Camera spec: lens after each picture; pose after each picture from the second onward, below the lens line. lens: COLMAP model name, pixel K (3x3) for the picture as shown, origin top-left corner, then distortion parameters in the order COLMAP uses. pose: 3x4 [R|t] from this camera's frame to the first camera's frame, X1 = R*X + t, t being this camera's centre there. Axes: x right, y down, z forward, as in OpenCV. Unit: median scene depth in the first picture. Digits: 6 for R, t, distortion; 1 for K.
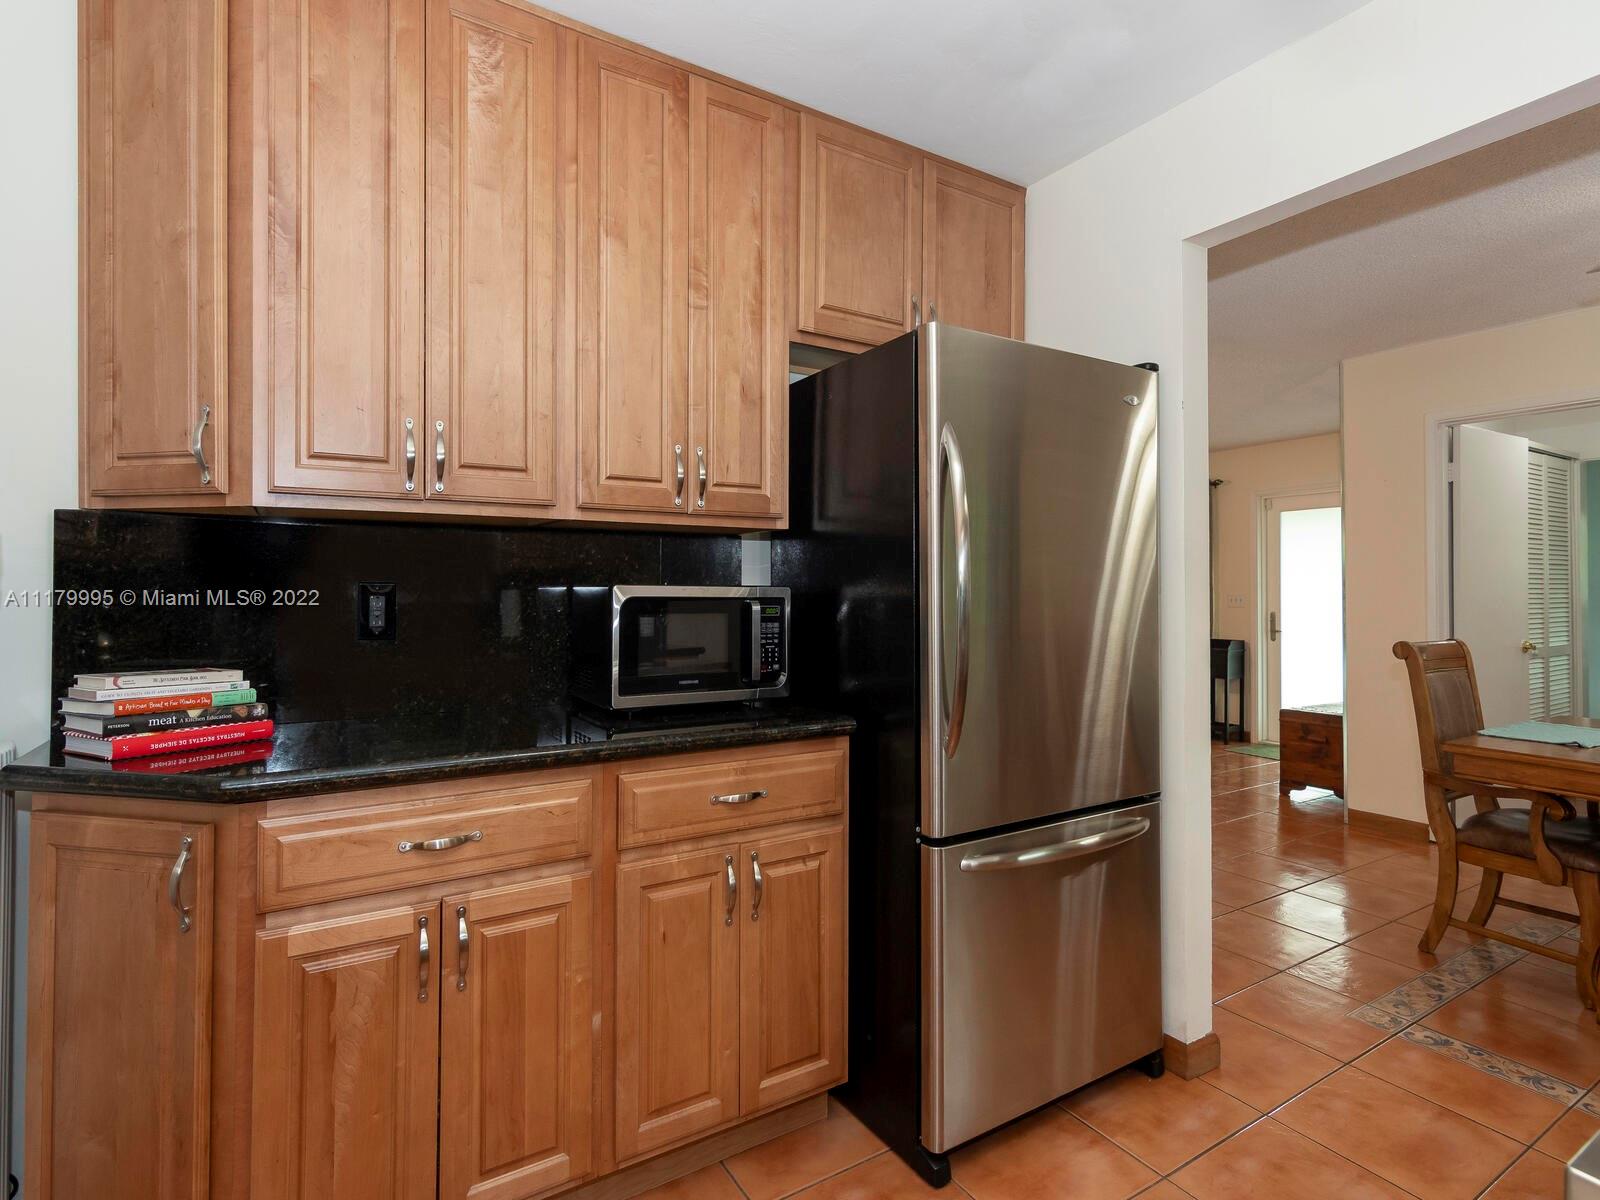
lens RADIAL K [[825.9, 0, 800.0], [0, 825.9, 600.0], [0, 0, 1]] dist [0.003018, 0.000423]
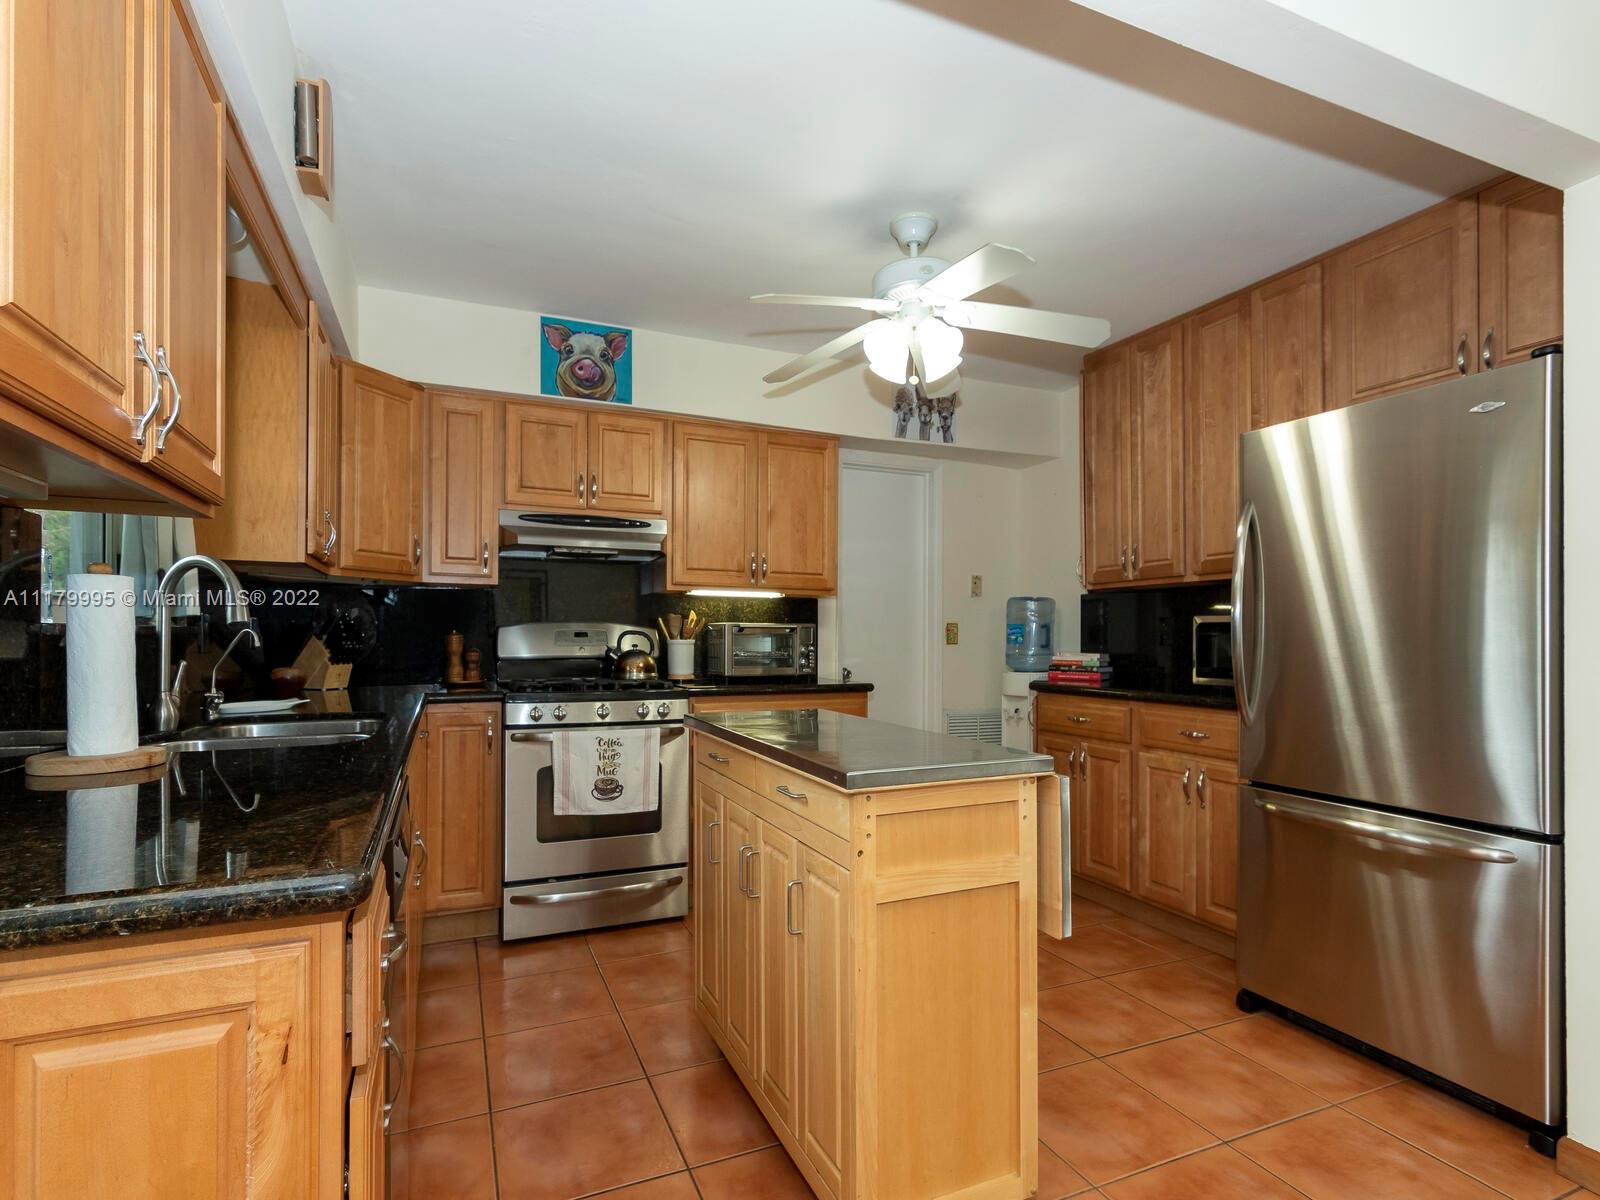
lens RADIAL K [[789.1, 0, 800.5], [0, 789.1, 624.6], [0, 0, 1]] dist [0.001403, 0.000028]
pose [[-0.143736, -0.007982, -0.989584, 1.610935], [0.005185, 0.999948, -0.008819, 0.011283], [0.989603, -0.006399, -0.143687, 0.391552]]
